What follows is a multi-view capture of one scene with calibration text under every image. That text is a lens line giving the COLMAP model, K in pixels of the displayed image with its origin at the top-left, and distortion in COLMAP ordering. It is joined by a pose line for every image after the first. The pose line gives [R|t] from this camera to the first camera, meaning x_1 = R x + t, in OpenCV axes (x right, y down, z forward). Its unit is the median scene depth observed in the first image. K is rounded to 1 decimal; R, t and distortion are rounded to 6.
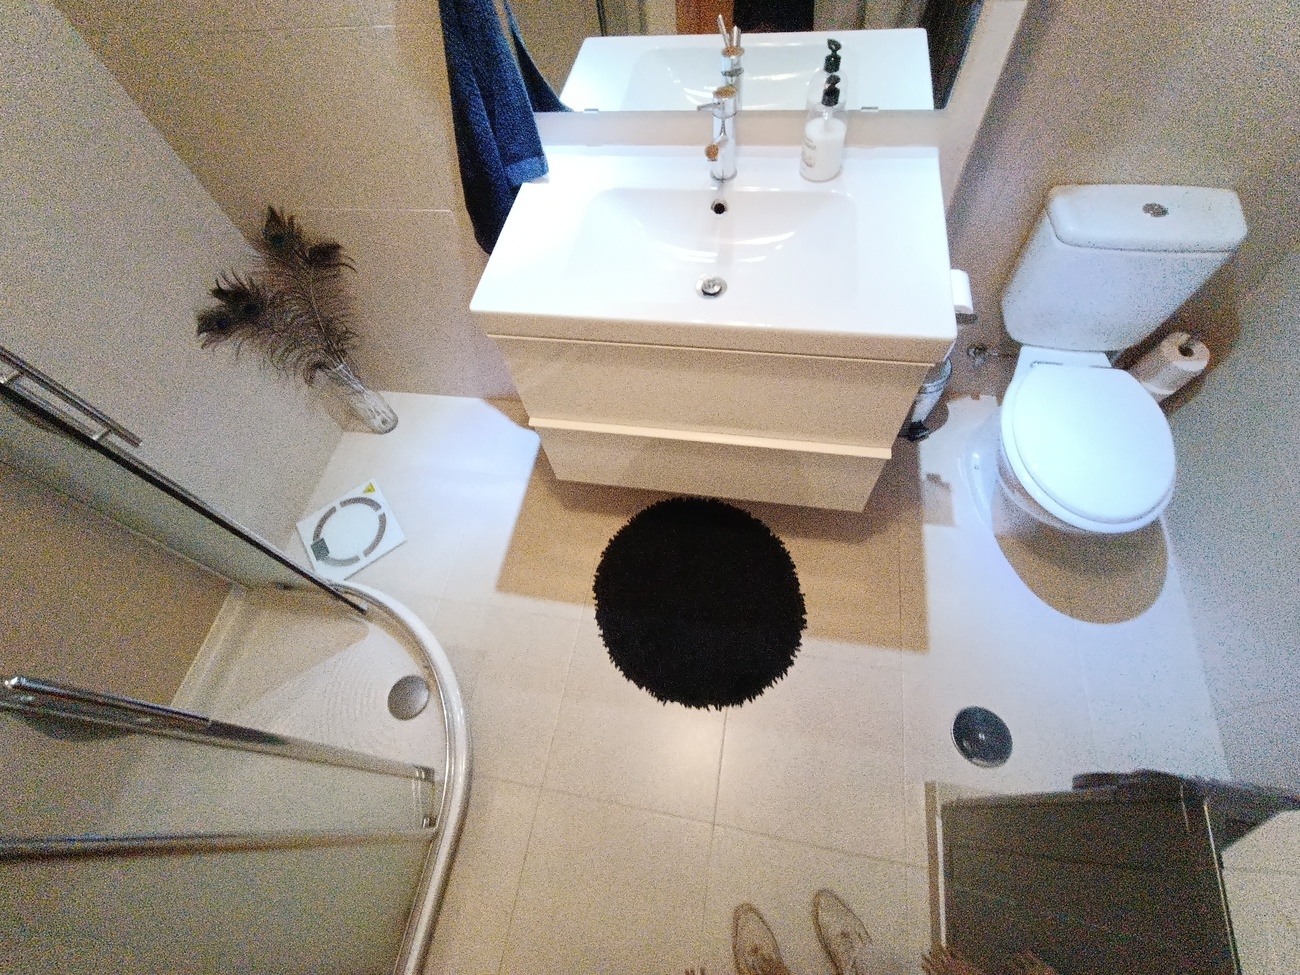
lens RADIAL K [[593.2, 0, 647.5], [0, 593.2, 484.8], [0, 0, 1]] dist [-0.022279, 0.011880]
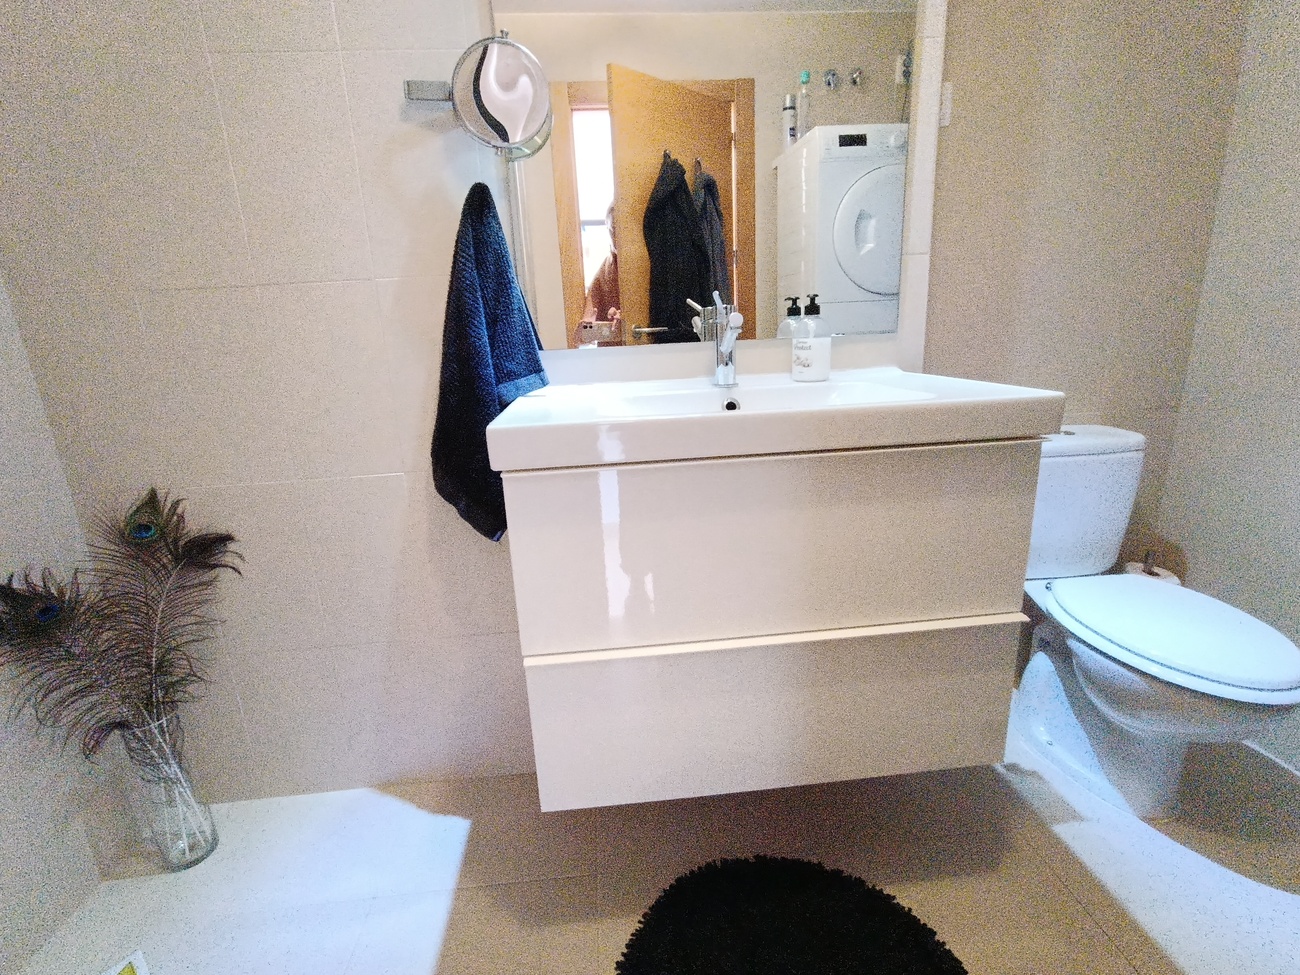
lens RADIAL K [[593.2, 0, 646.3], [0, 593.2, 481.4], [0, 0, 1]] dist [-0.022279, 0.011880]
pose [[0.964462, -0.017939, 0.263613, -0.186454], [0.204671, 0.681699, -0.702422, 0.186953], [-0.167104, 0.731413, 0.661144, 0.319840]]
